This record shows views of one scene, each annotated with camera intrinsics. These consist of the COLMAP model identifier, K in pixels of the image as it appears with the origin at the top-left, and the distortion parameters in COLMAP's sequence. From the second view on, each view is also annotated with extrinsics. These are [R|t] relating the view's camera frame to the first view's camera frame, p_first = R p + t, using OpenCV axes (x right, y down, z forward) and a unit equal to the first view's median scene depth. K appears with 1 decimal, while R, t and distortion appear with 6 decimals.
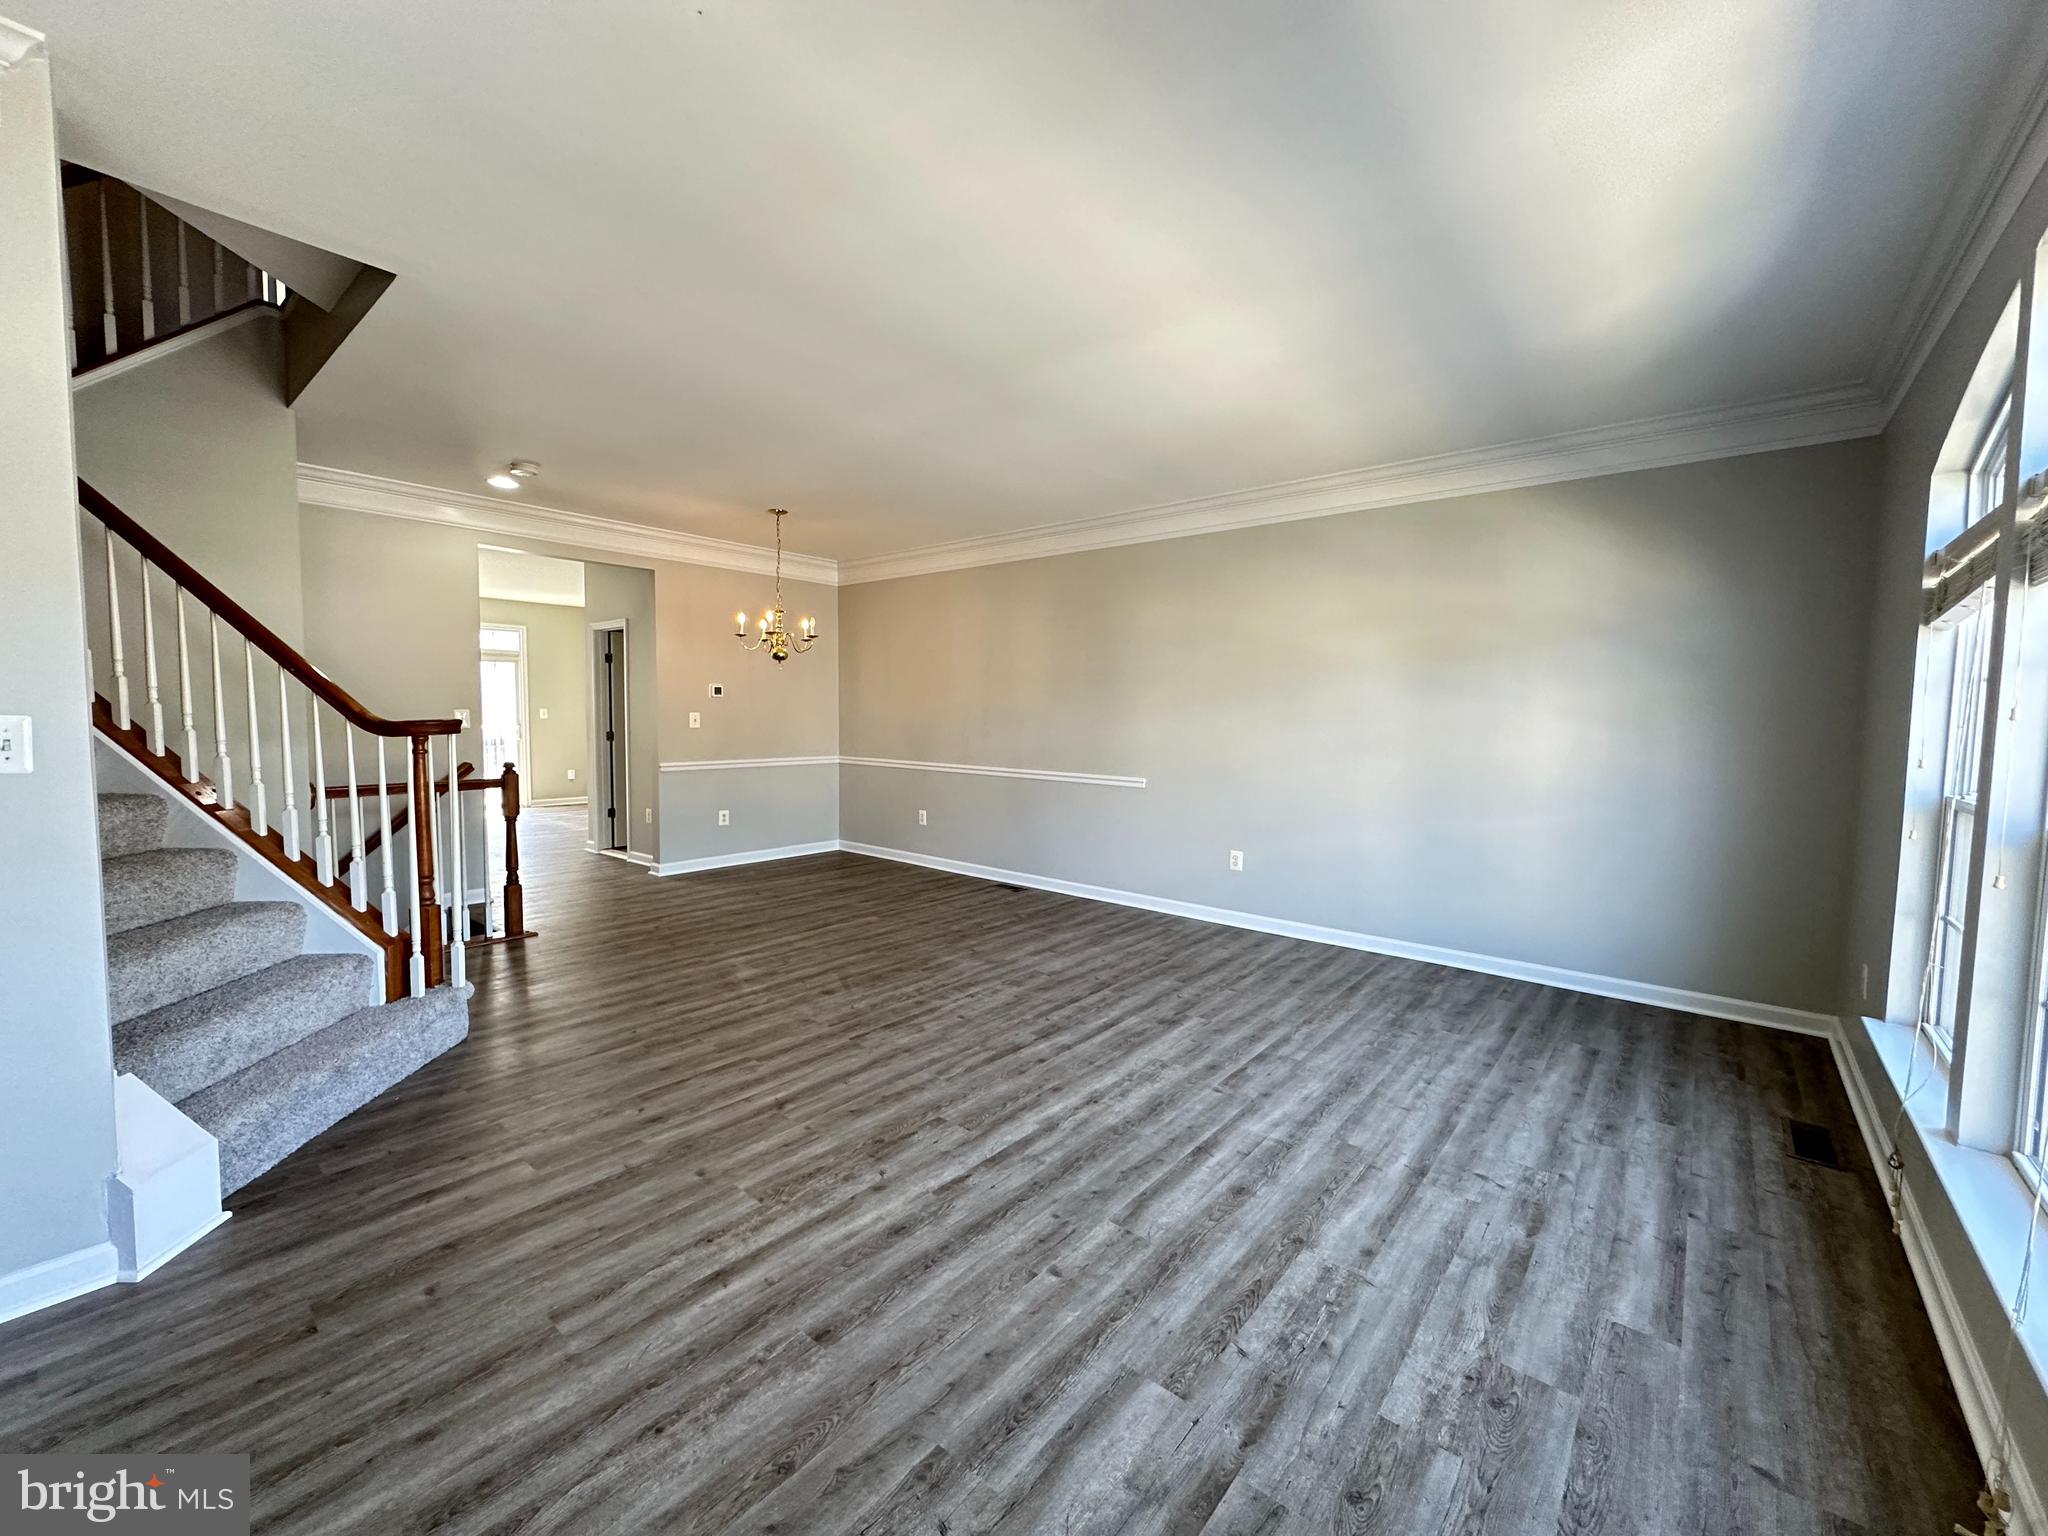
lens RADIAL K [[821.1, 0, 1021.1], [0, 821.1, 768.9], [0, 0, 1]] dist [0.001320, 0.000045]
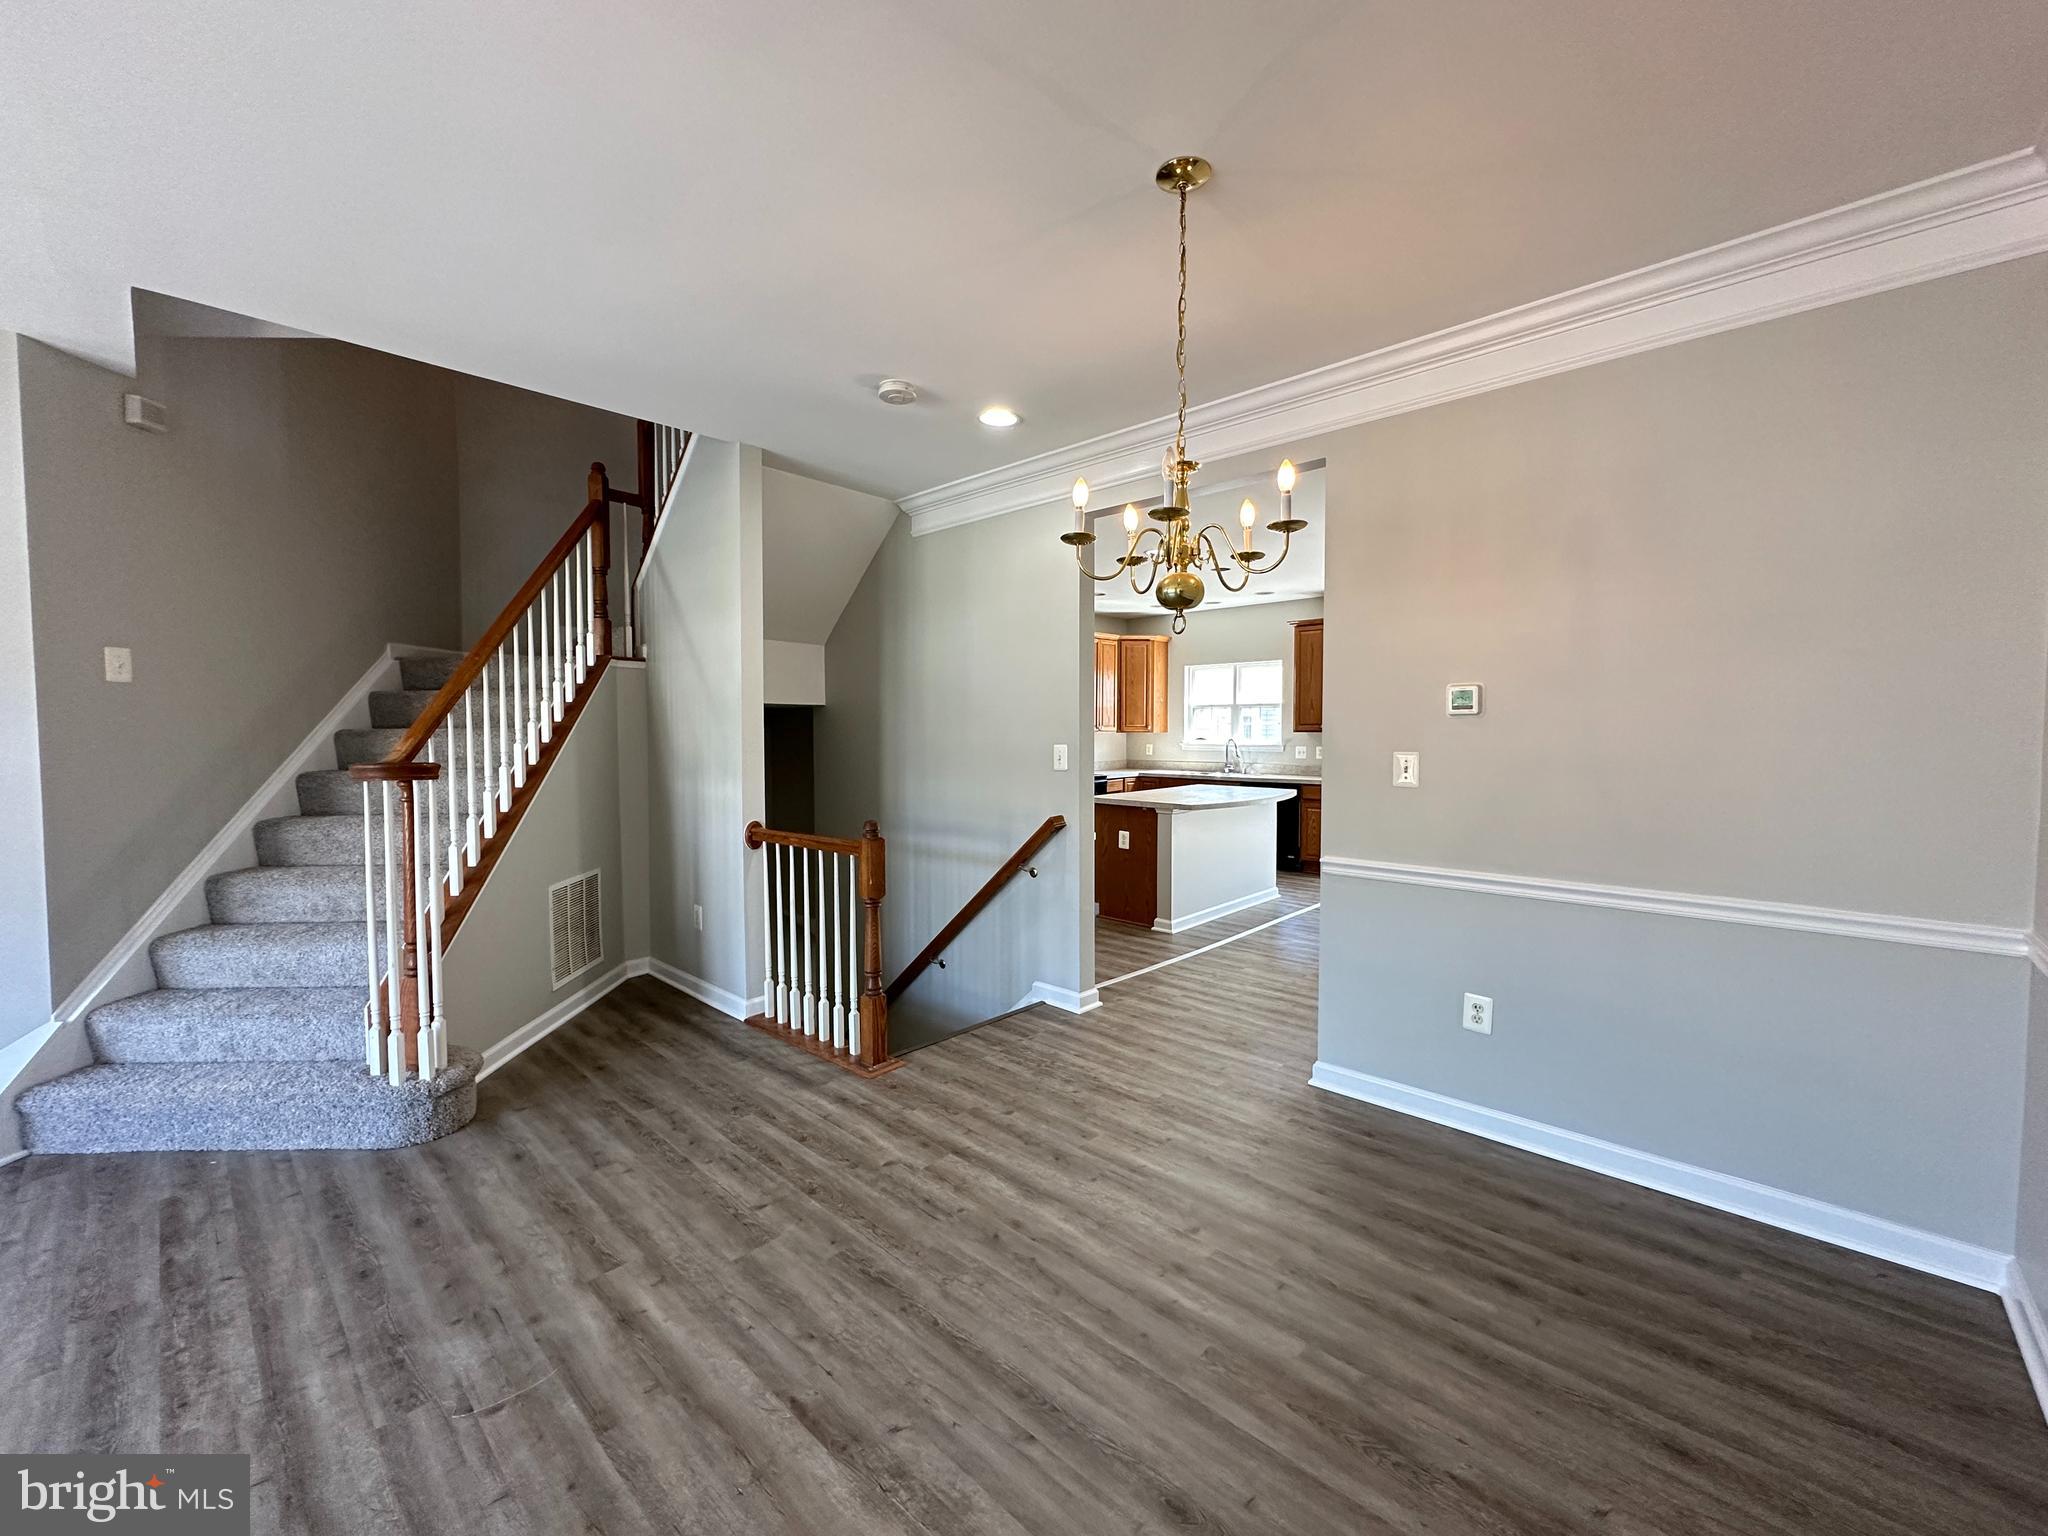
lens RADIAL K [[821.1, 0, 1029.2], [0, 821.1, 763.8], [0, 0, 1]] dist [0.001320, 0.000045]
pose [[-0.056644, 0.027579, -0.998013, 0.071145], [-0.068291, 0.997170, 0.031432, -0.092370], [0.996056, 0.069936, -0.054600, 1.226415]]
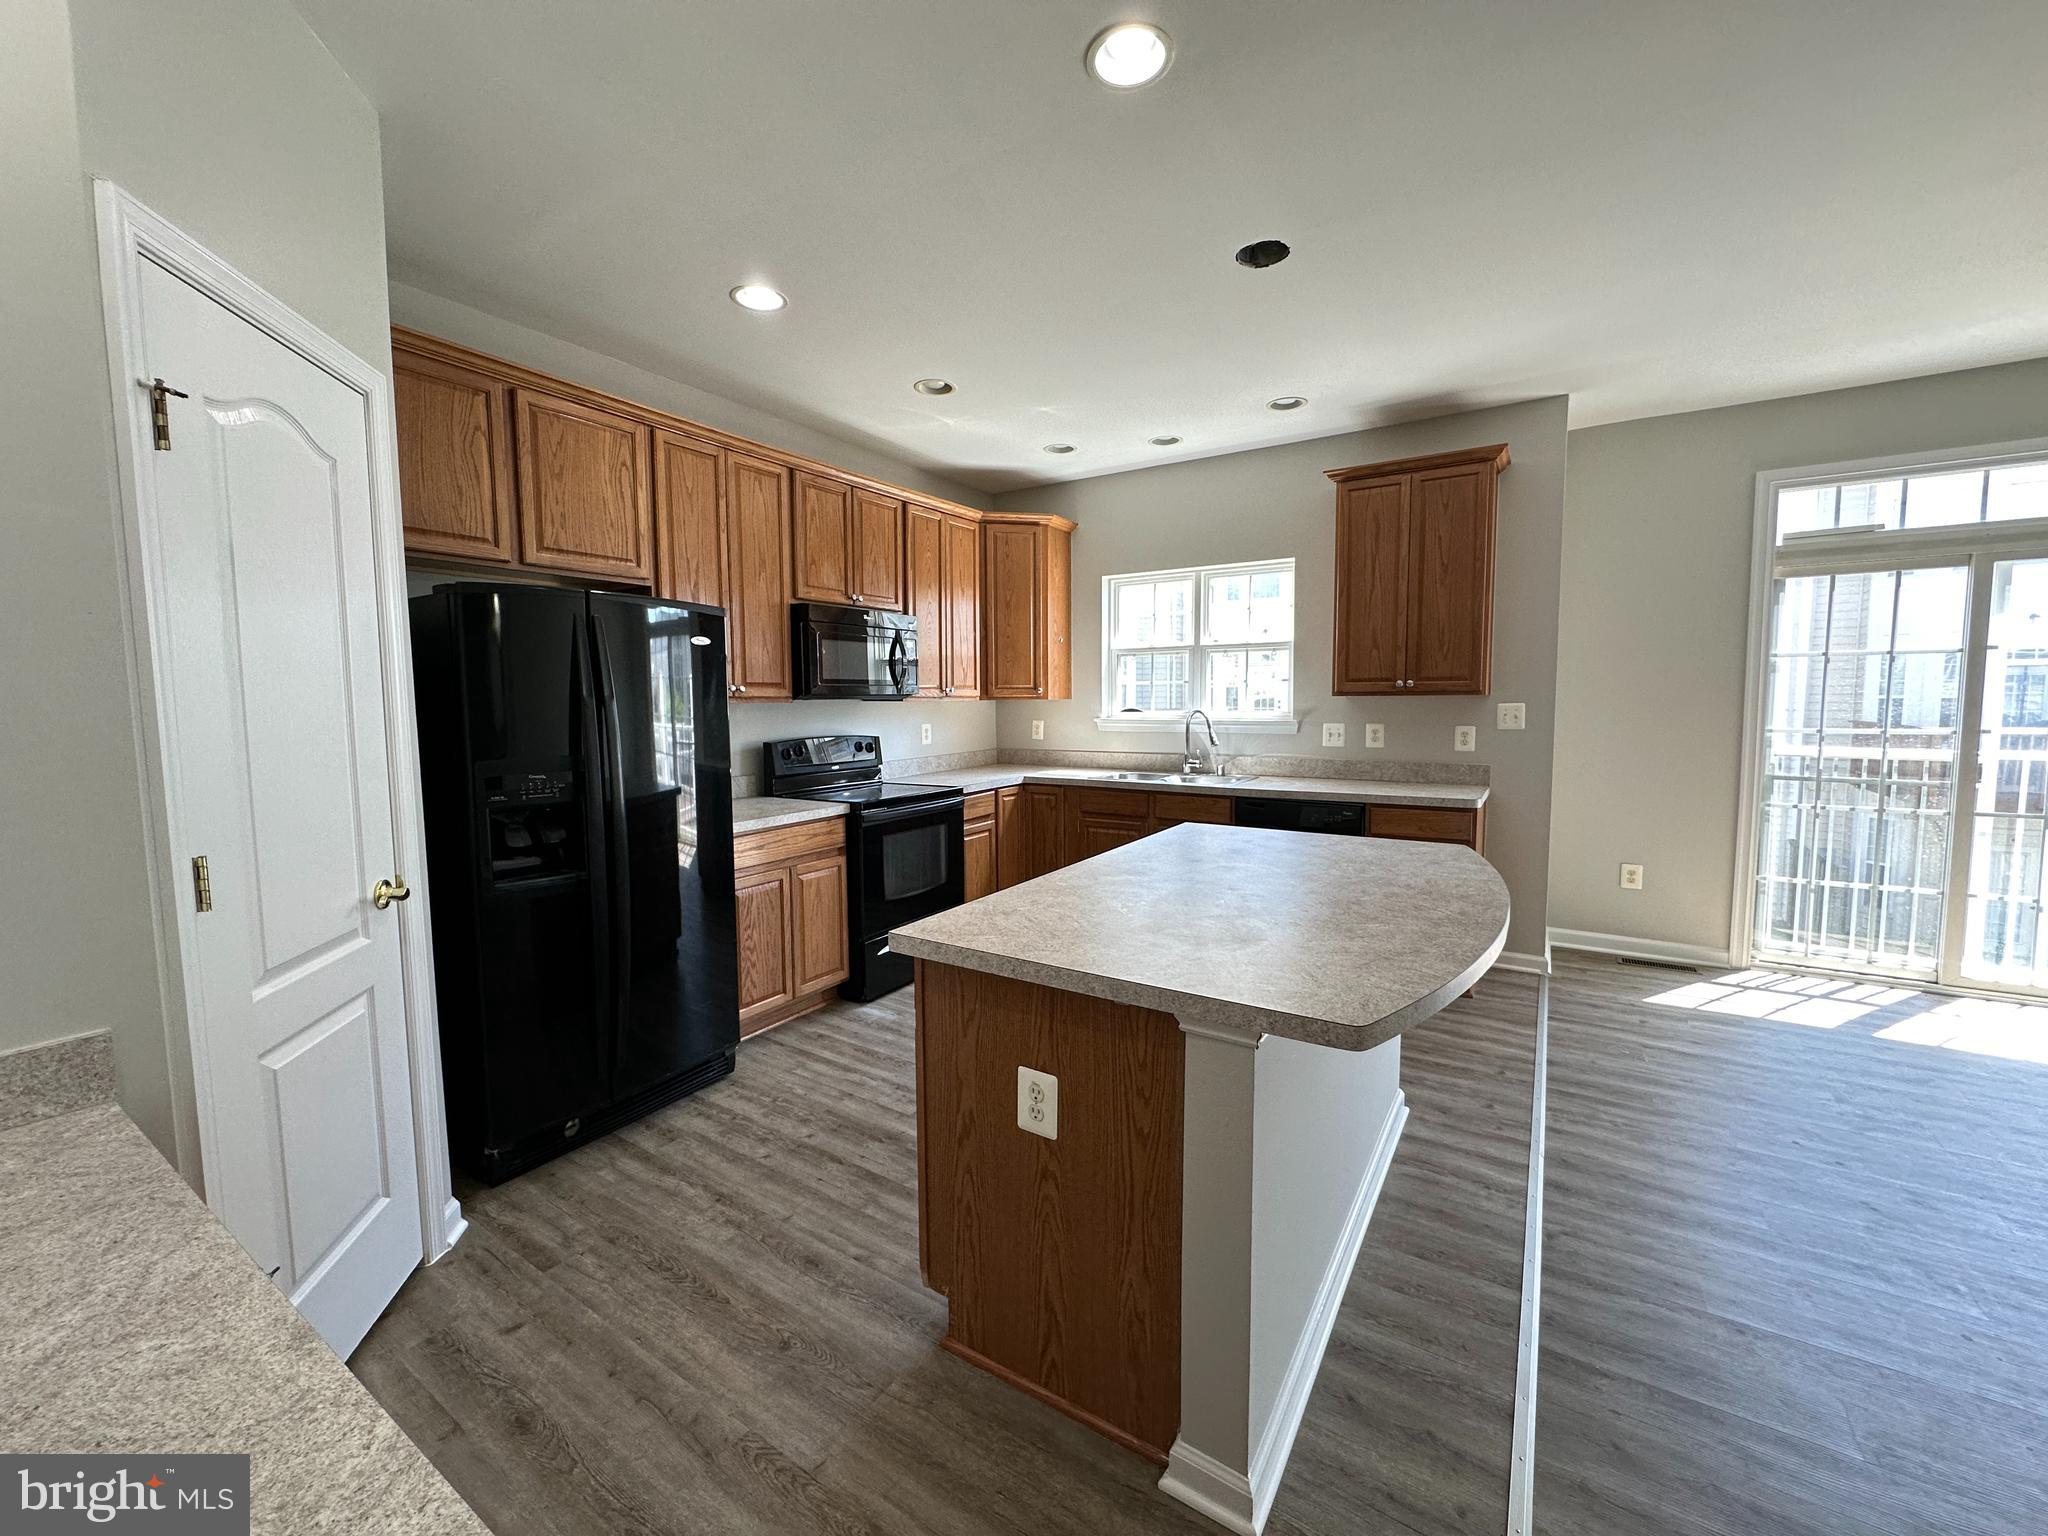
lens RADIAL K [[821.1, 0, 1028.3], [0, 821.1, 761.7], [0, 0, 1]] dist [0.001320, 0.000045]
pose [[0.121000, 0.061640, -0.990737, -0.029158], [-0.059683, 0.996716, 0.054723, -0.093354], [0.990857, 0.052509, 0.124282, 1.229820]]
